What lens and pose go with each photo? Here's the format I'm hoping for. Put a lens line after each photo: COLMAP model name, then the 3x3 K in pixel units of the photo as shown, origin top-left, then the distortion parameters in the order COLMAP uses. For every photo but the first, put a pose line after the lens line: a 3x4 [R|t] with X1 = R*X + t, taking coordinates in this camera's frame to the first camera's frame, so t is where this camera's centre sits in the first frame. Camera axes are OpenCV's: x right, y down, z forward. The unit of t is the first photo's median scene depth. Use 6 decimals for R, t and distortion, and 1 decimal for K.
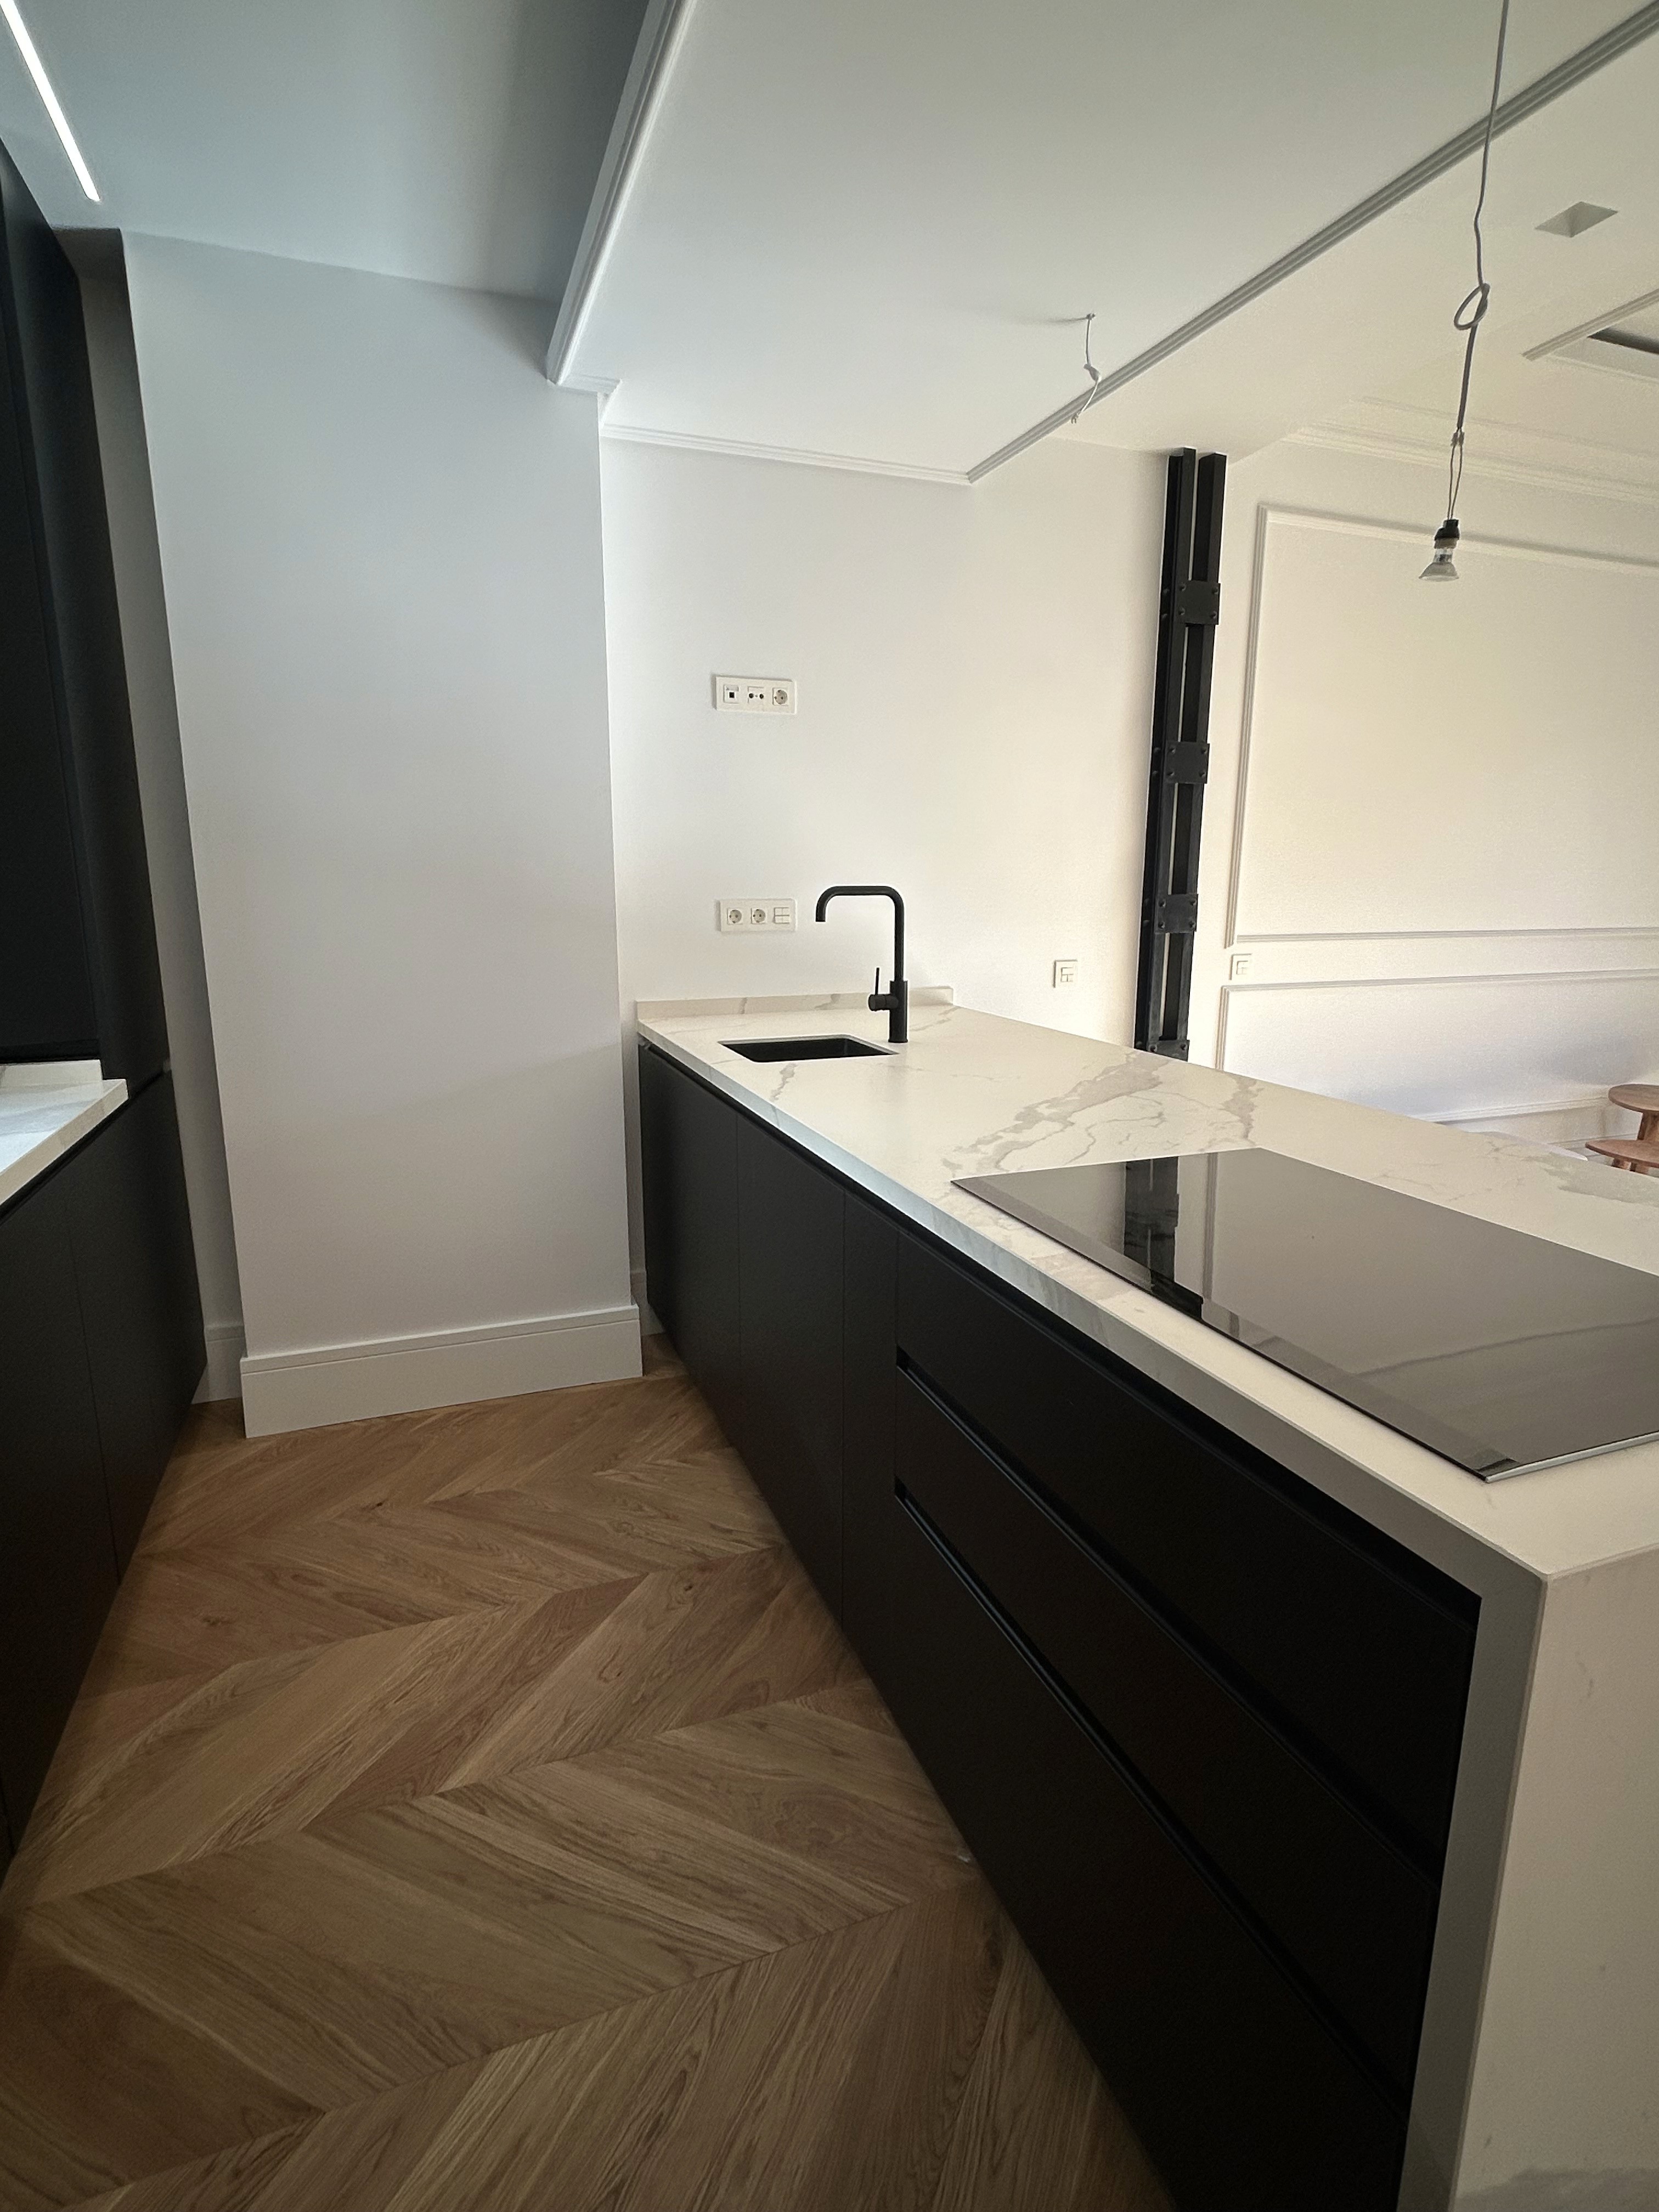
lens RADIAL K [[1131.7, 0, 828.9], [0, 1131.7, 1103.0], [0, 0, 1]] dist [-0.003222, -0.000459]
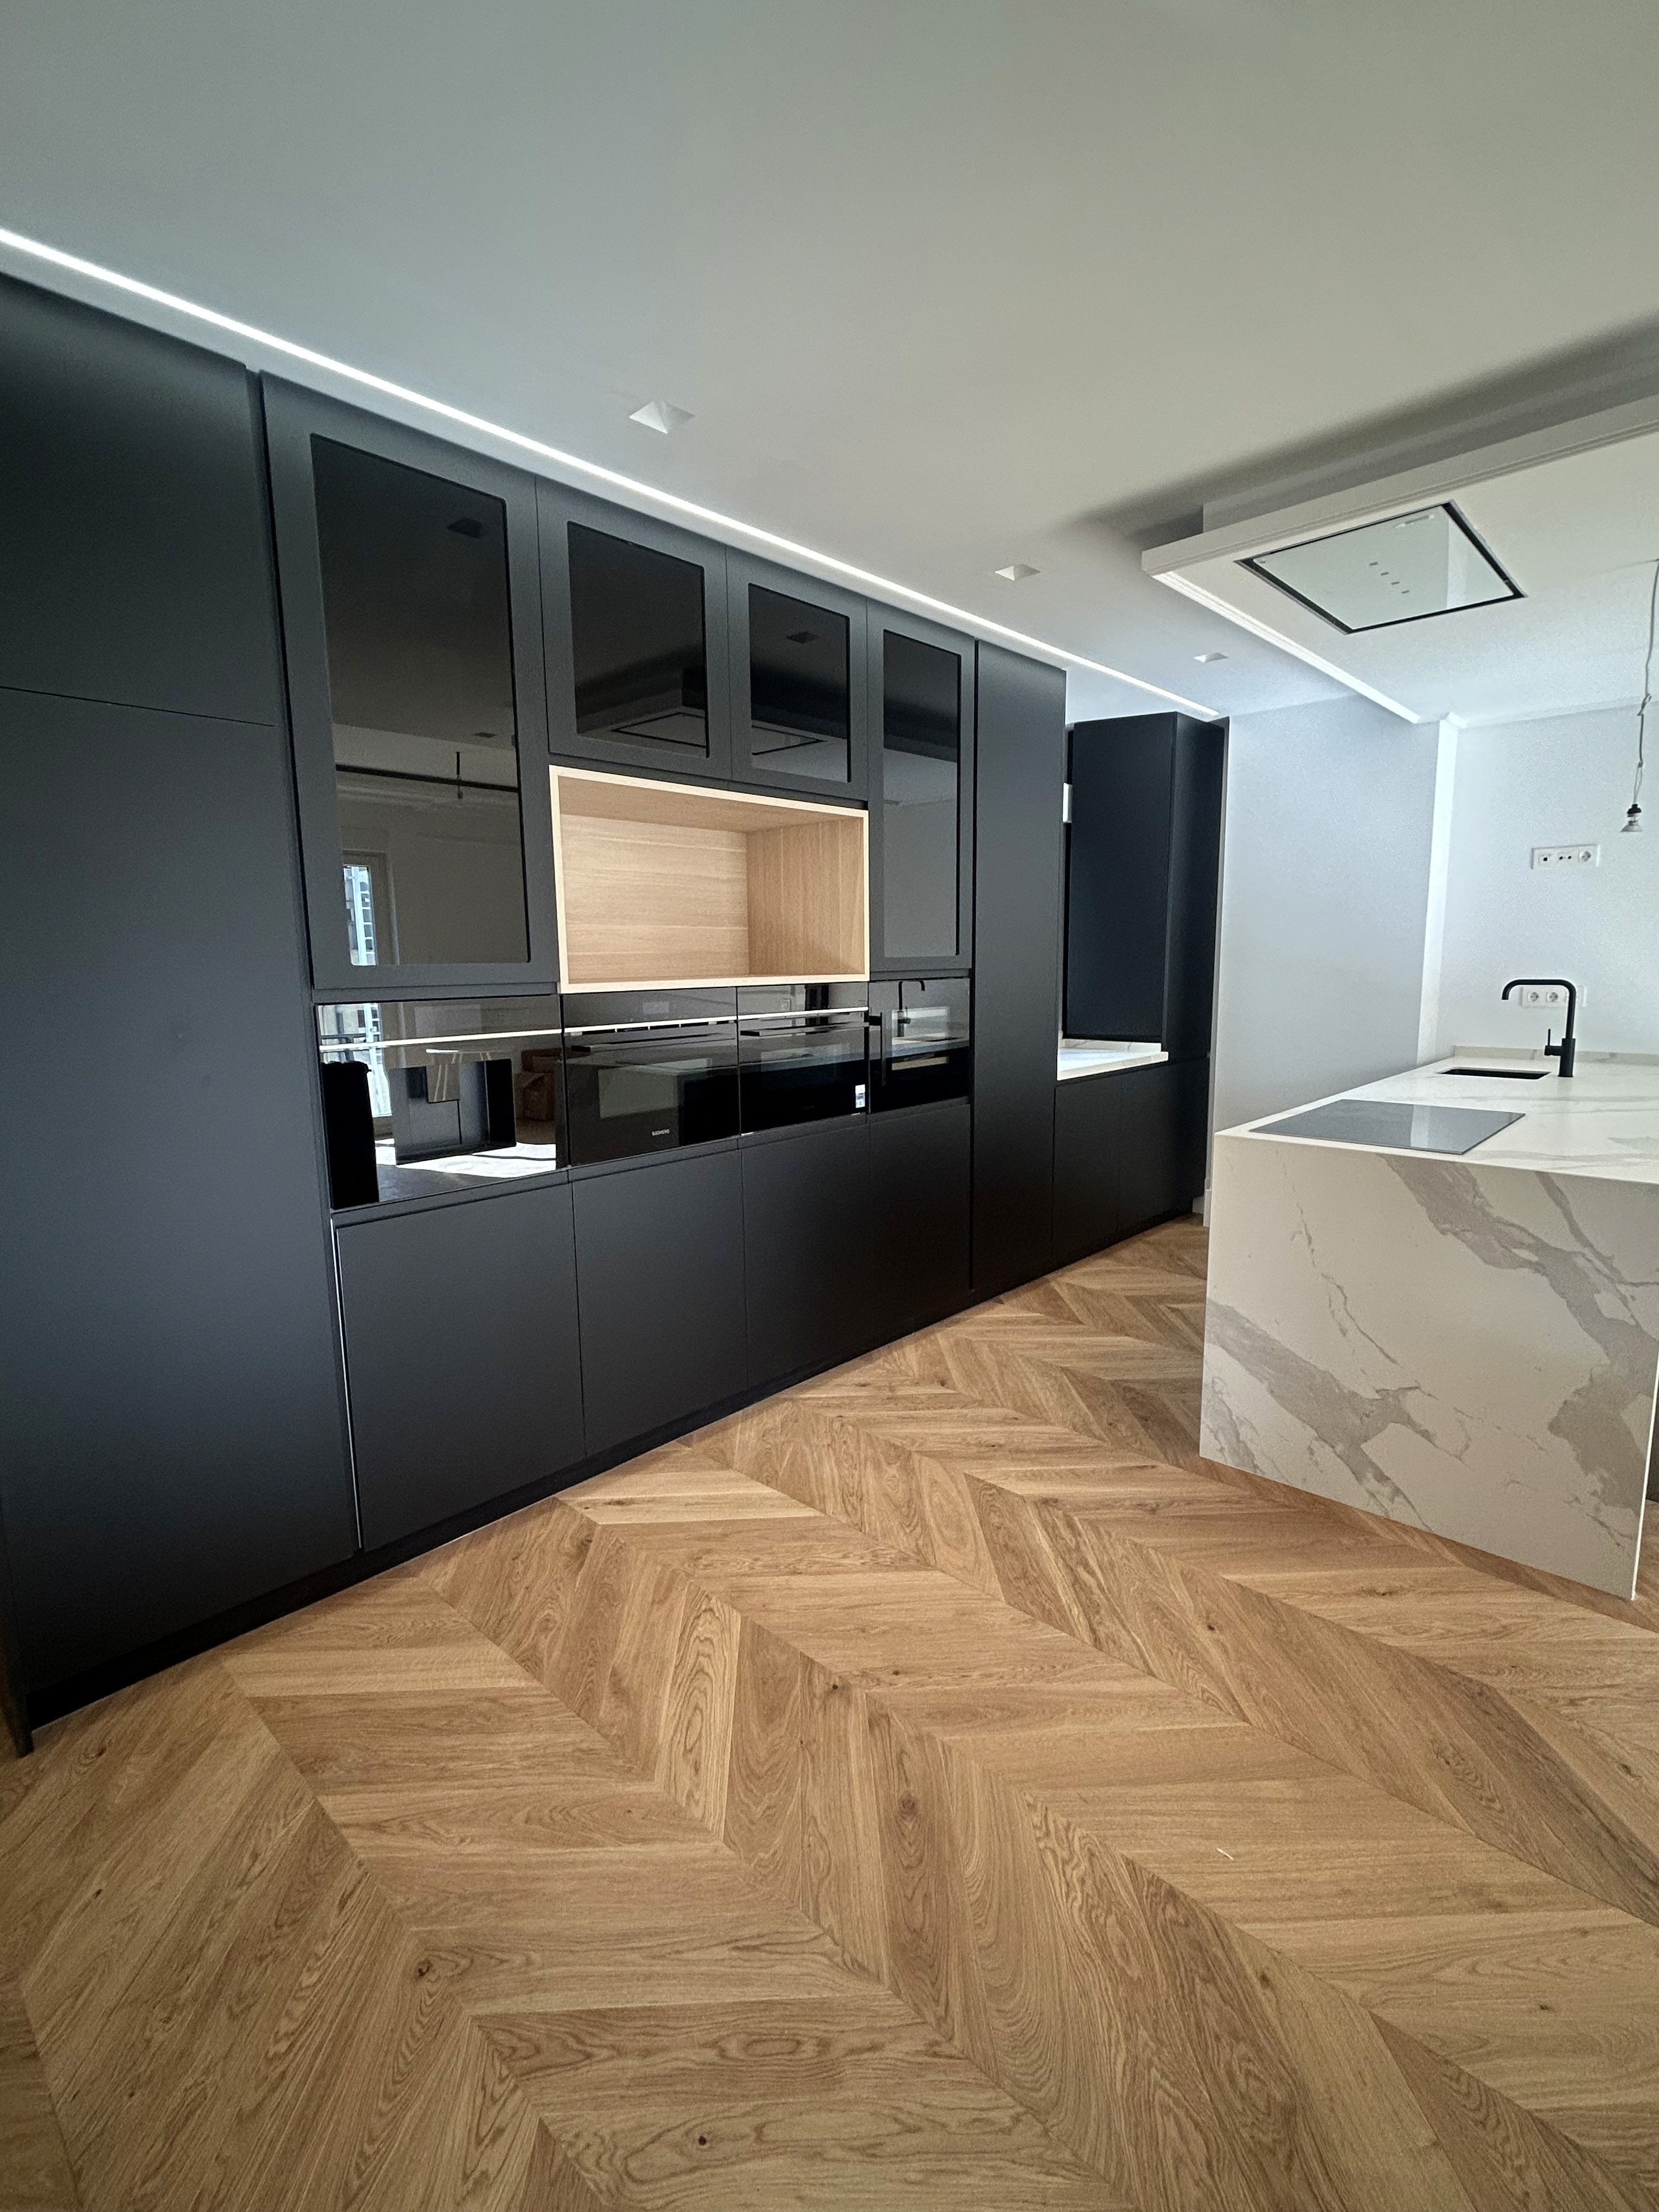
lens RADIAL K [[1022.2, 0, 831.3], [0, 1022.2, 1107.9], [0, 0, 1]] dist [-0.000305, -0.000024]
pose [[0.439302, 0.124258, -0.889704, 0.932879], [-0.168510, 0.984206, 0.054252, 0.088916], [0.882393, 0.126091, 0.453303, -0.583339]]
